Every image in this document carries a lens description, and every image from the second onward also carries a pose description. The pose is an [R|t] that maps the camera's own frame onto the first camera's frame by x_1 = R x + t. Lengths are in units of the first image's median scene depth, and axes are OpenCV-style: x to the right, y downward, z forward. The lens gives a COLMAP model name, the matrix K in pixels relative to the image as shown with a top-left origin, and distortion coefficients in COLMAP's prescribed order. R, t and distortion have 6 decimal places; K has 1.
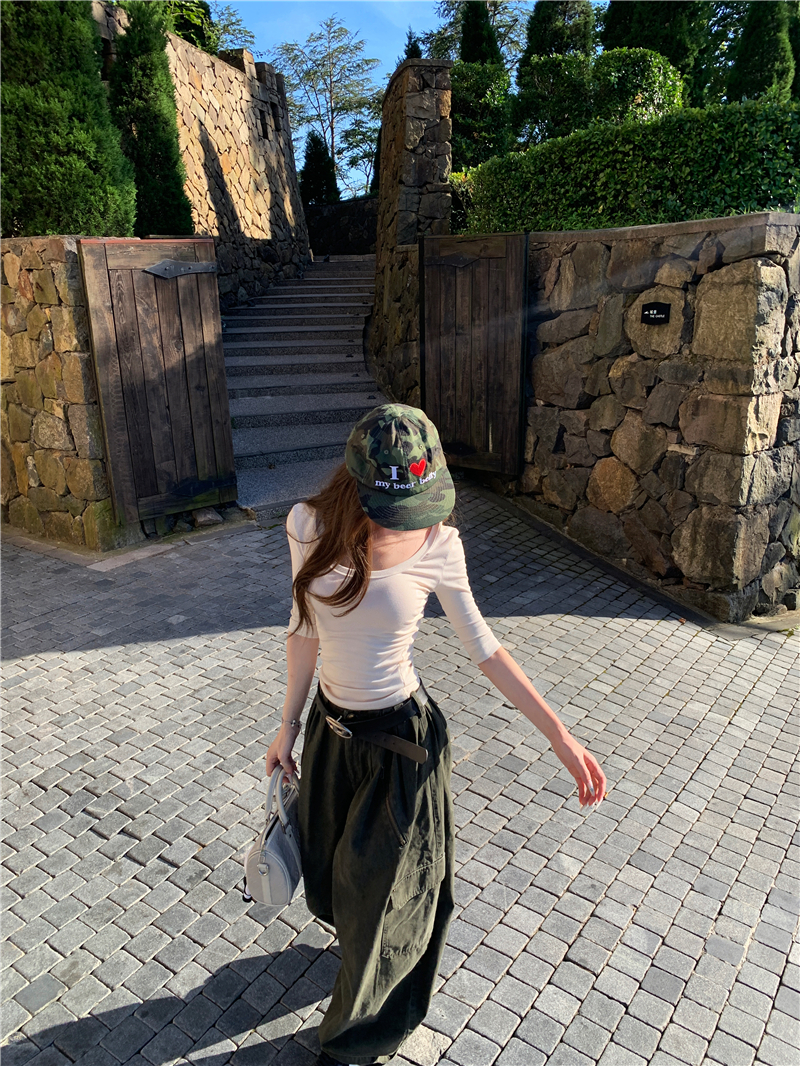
lens RADIAL K [[827.6, 0, 385.3], [0, 827.6, 532.2], [0, 0, 1]] dist [-0.022784, 0.027826]
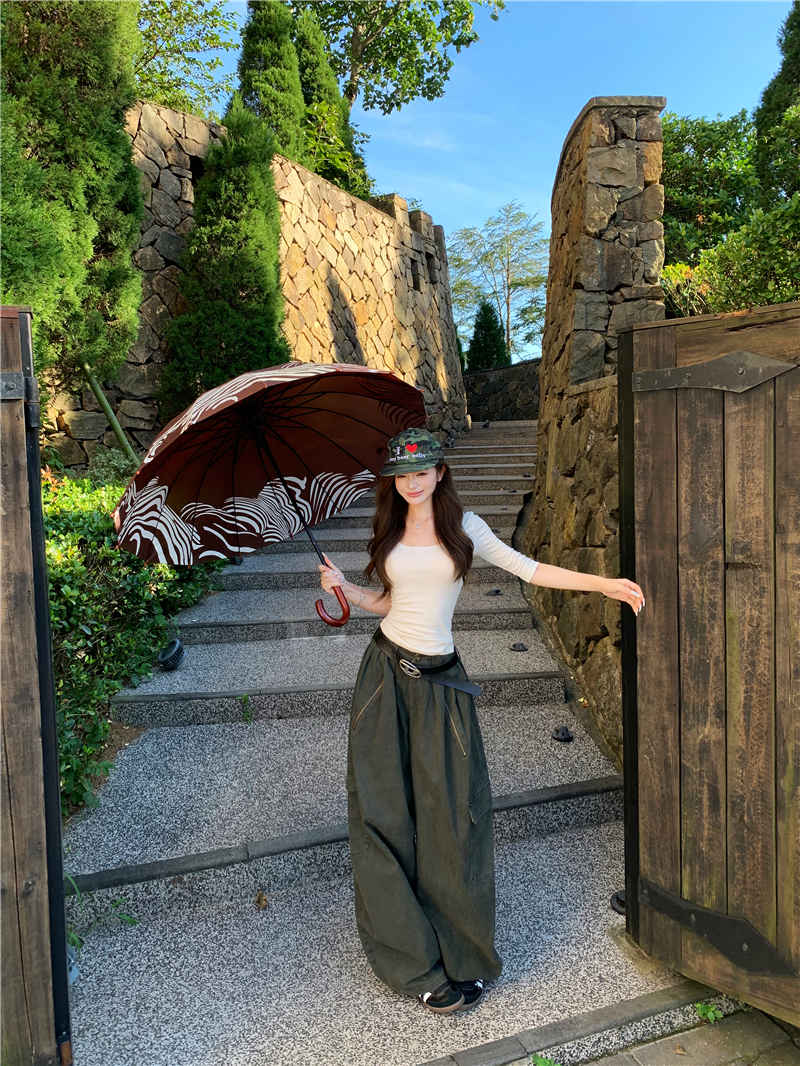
lens RADIAL K [[817.6, 0, 379.2], [0, 817.6, 534.0], [0, 0, 1]] dist [0.039738, -0.096911]
pose [[0.976507, 0.016735, -0.214837, 0.013289], [-0.058416, 0.980206, -0.189165, -0.173677], [0.207419, 0.197271, 0.958155, 0.606758]]
